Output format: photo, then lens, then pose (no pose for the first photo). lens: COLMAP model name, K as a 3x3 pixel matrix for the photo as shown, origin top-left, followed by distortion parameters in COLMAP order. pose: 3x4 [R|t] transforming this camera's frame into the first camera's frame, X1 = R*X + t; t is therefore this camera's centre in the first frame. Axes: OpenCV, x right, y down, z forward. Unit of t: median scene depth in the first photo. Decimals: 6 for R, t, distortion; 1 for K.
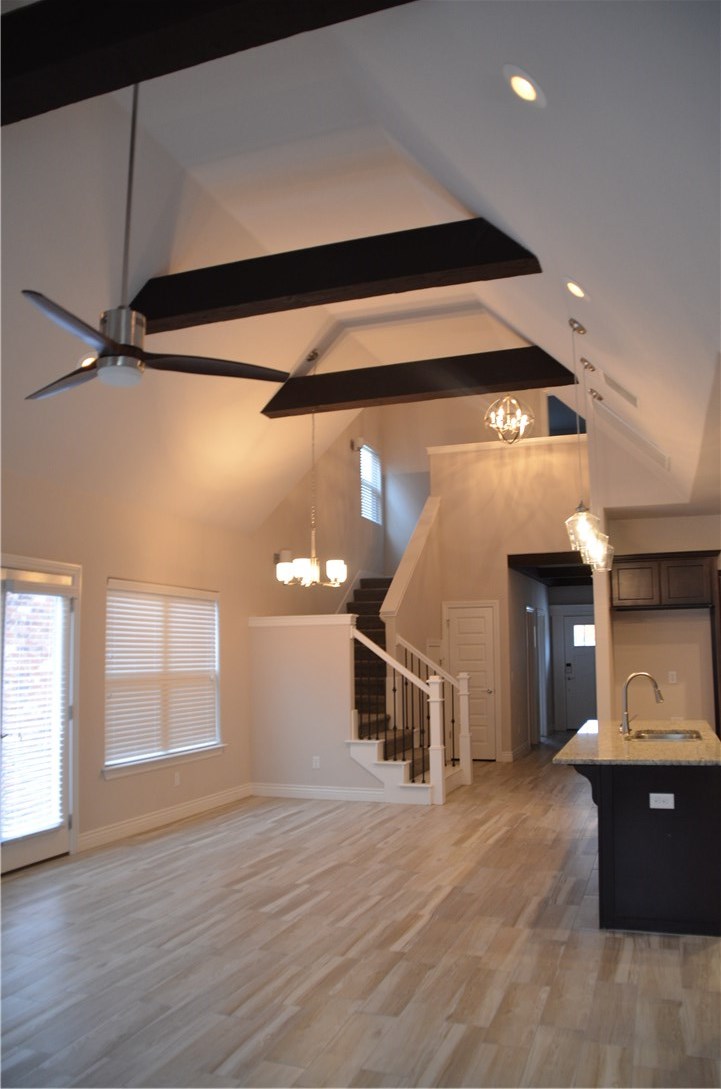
lens RADIAL K [[839.2, 0, 360.1], [0, 839.2, 542.0], [0, 0, 1]] dist [-0.162143, 0.085516]
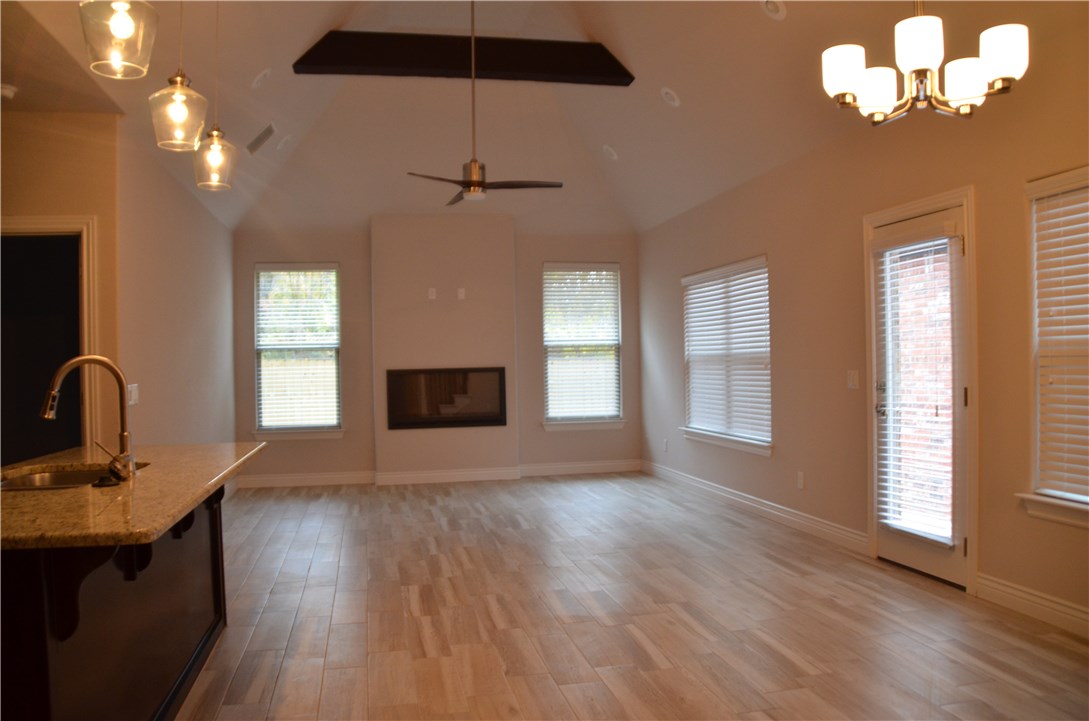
lens RADIAL K [[839.2, 0, 547.0], [0, 839.2, 365.3], [0, 0, 1]] dist [-0.162143, 0.085516]
pose [[-0.846042, 0.029676, -0.532289, 0.242981], [0.099340, 0.989738, -0.102716, 0.160547], [0.523778, -0.139779, -0.840308, 1.036415]]
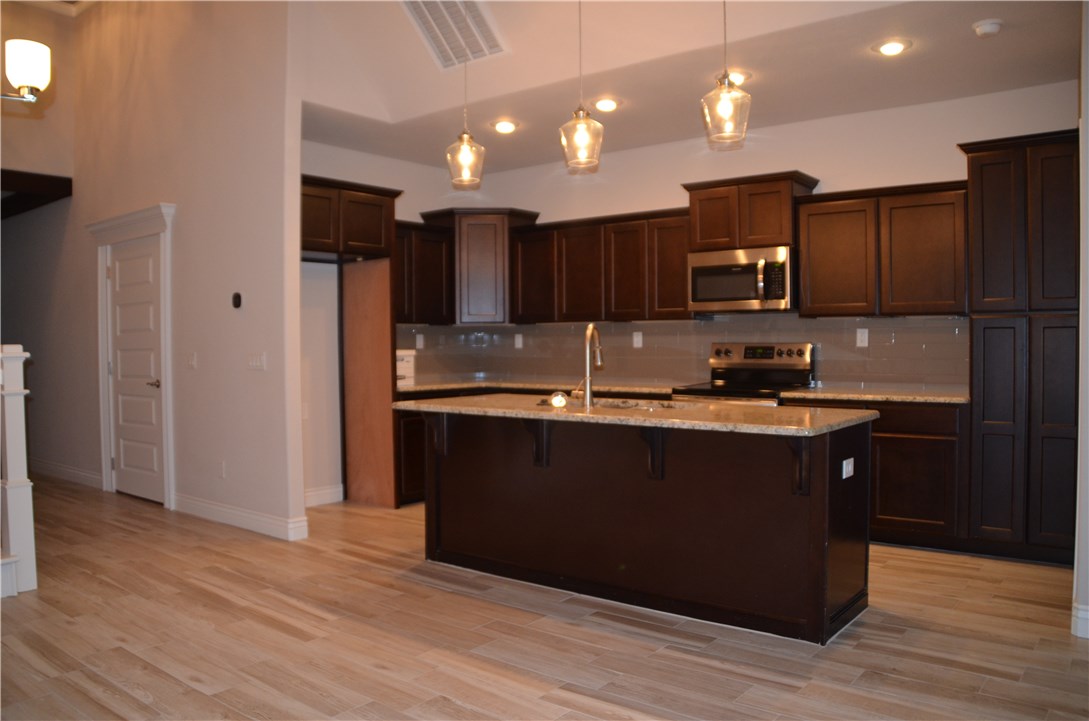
lens RADIAL K [[839.2, 0, 538.4], [0, 839.2, 361.9], [0, 0, 1]] dist [-0.162143, 0.085516]
pose [[0.315799, -0.014303, 0.948718, -0.264657], [-0.120570, 0.991176, 0.055078, 0.103616], [-0.941134, -0.131780, 0.311288, 0.536715]]
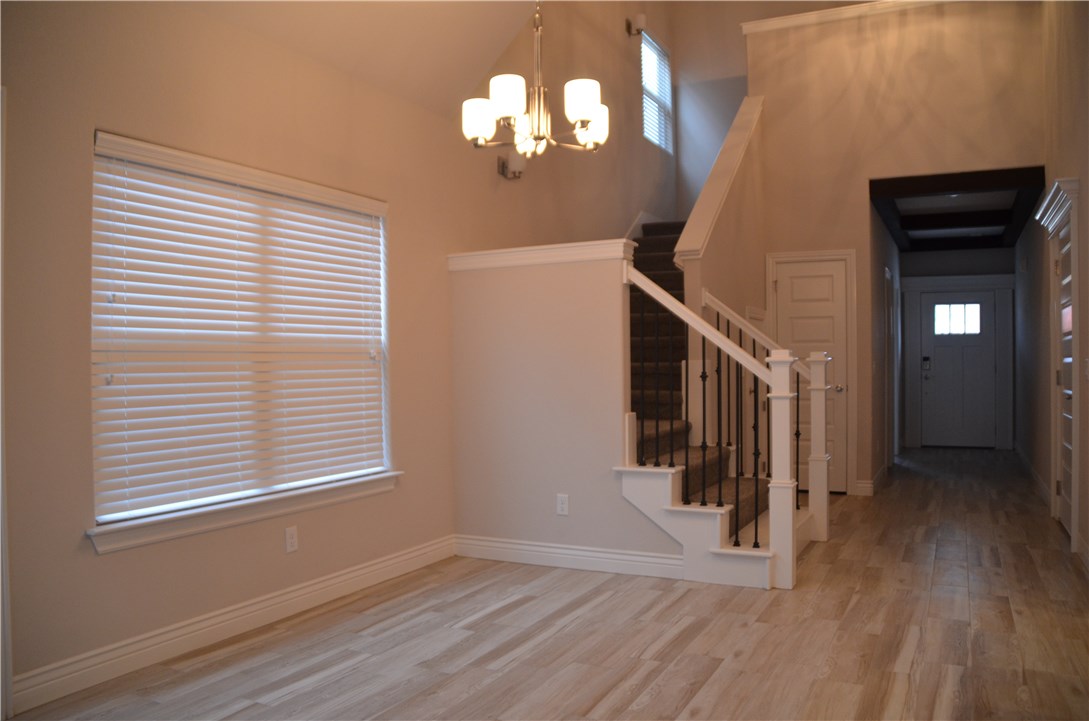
lens RADIAL K [[839.2, 0, 537.0], [0, 839.2, 362.9], [0, 0, 1]] dist [-0.162143, 0.085516]
pose [[0.991903, 0.002850, -0.126968, 0.002416], [0.014063, 0.991135, 0.132110, 0.095539], [0.126219, -0.132826, 0.983070, 0.456580]]
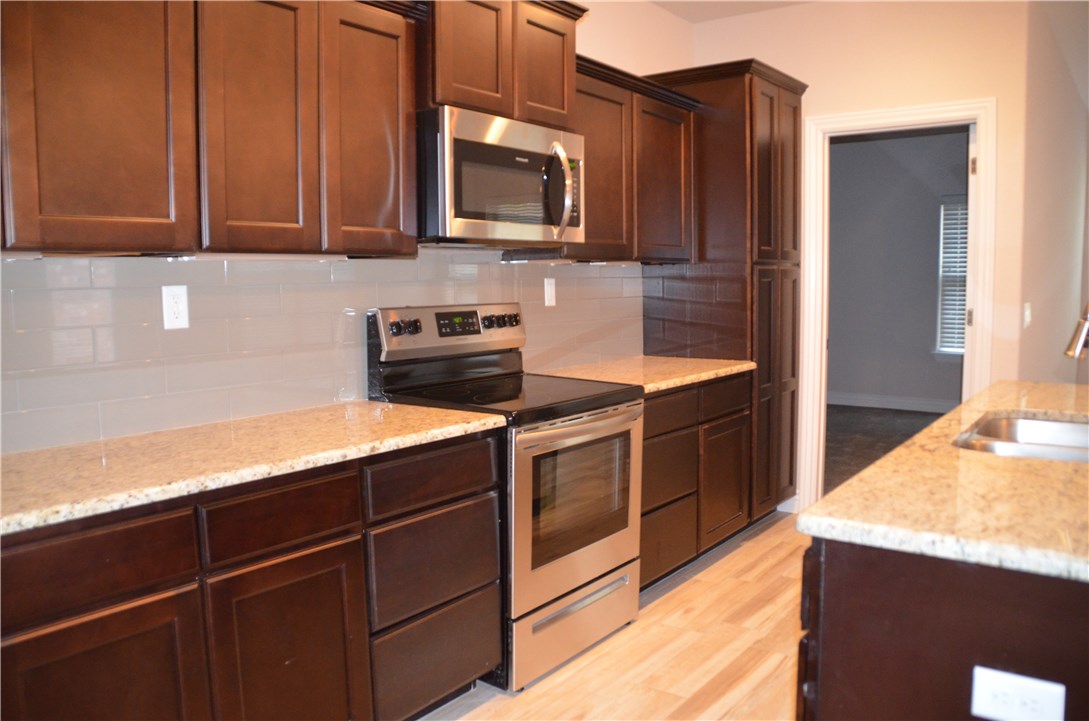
lens RADIAL K [[839.2, 0, 539.3], [0, 839.2, 363.2], [0, 0, 1]] dist [-0.162143, 0.085516]
pose [[-0.955206, -0.012197, 0.295690, 0.321041], [-0.021254, 0.999398, -0.027434, 0.139498], [-0.295177, -0.032490, -0.954890, 0.928235]]
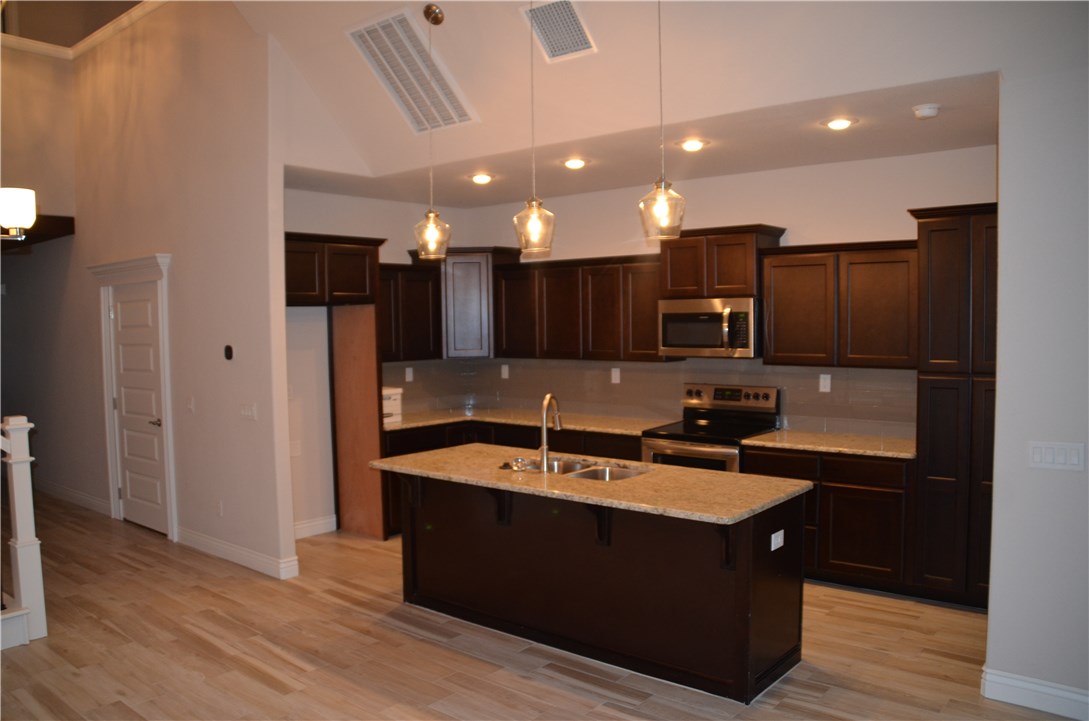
lens RADIAL K [[839.2, 0, 543.5], [0, 839.2, 378.1], [0, 0, 1]] dist [-0.162143, 0.085516]
pose [[0.330796, -0.058872, 0.941864, -0.284504], [-0.113955, 0.988257, 0.101795, 0.040933], [-0.936797, -0.141004, 0.320203, 0.498942]]
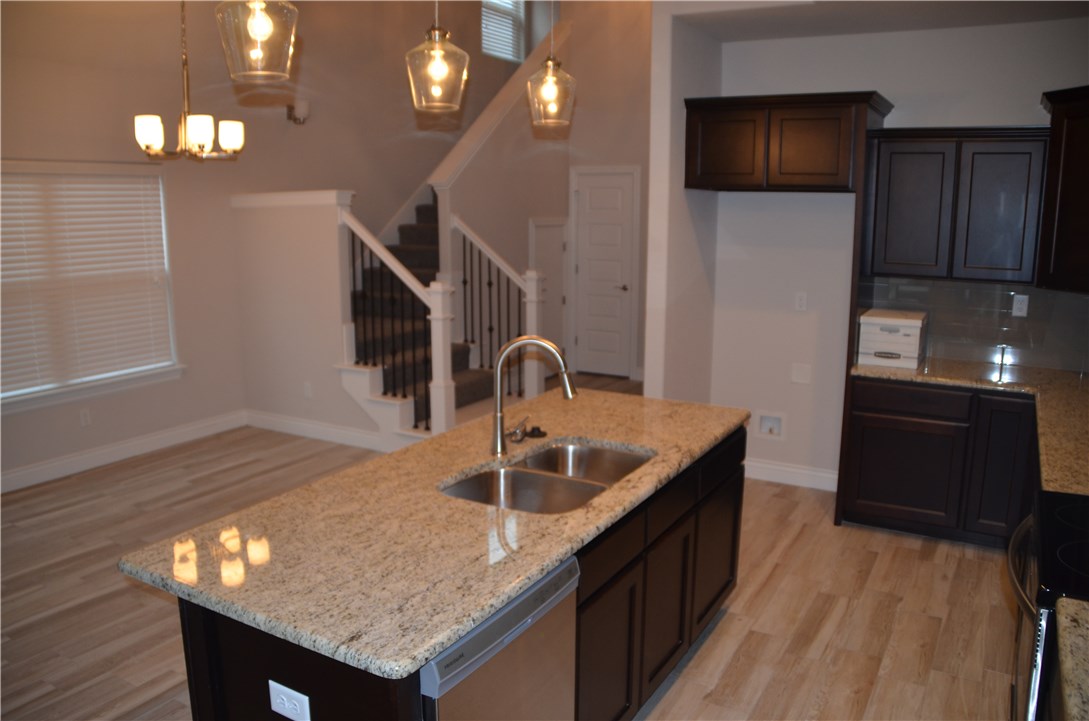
lens RADIAL K [[839.2, 0, 528.6], [0, 839.2, 360.2], [0, 0, 1]] dist [-0.162143, 0.085516]
pose [[0.983168, 0.043147, -0.177537, 0.283269], [0.013427, 0.952023, 0.305731, 0.011772], [0.182211, -0.302968, 0.935419, 0.346787]]
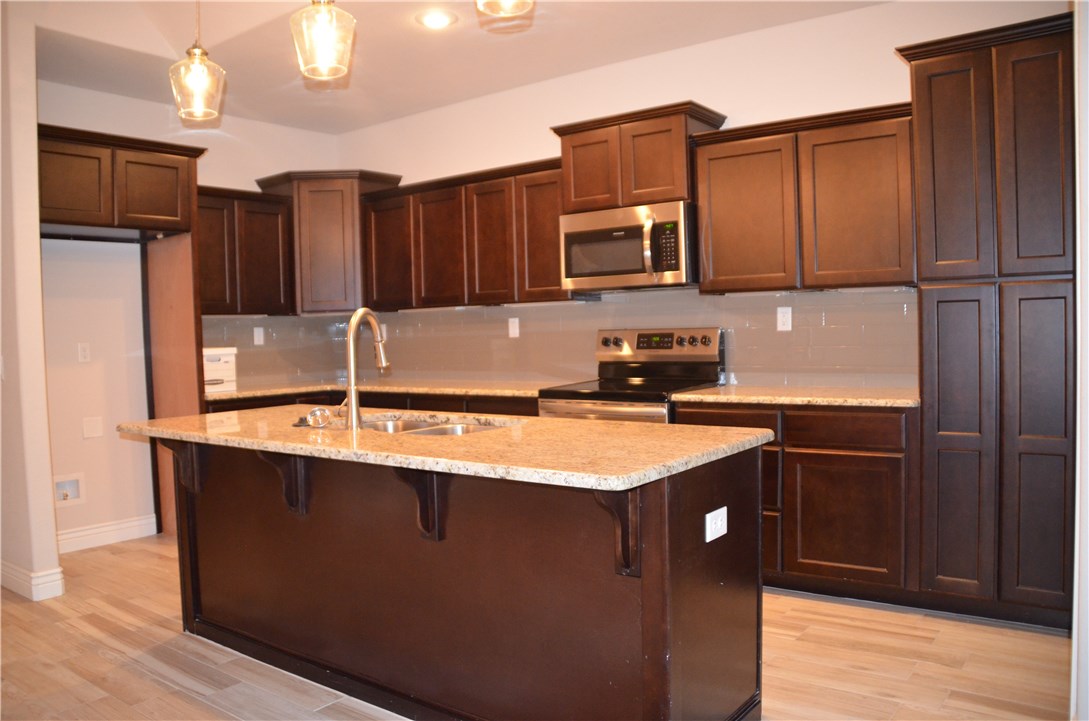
lens RADIAL K [[839.2, 0, 537.9], [0, 839.2, 370.2], [0, 0, 1]] dist [-0.162143, 0.085516]
pose [[0.287707, -0.043685, 0.956722, -0.089323], [-0.099866, 0.992145, 0.075335, 0.097205], [-0.952498, -0.117218, 0.281084, 0.496339]]
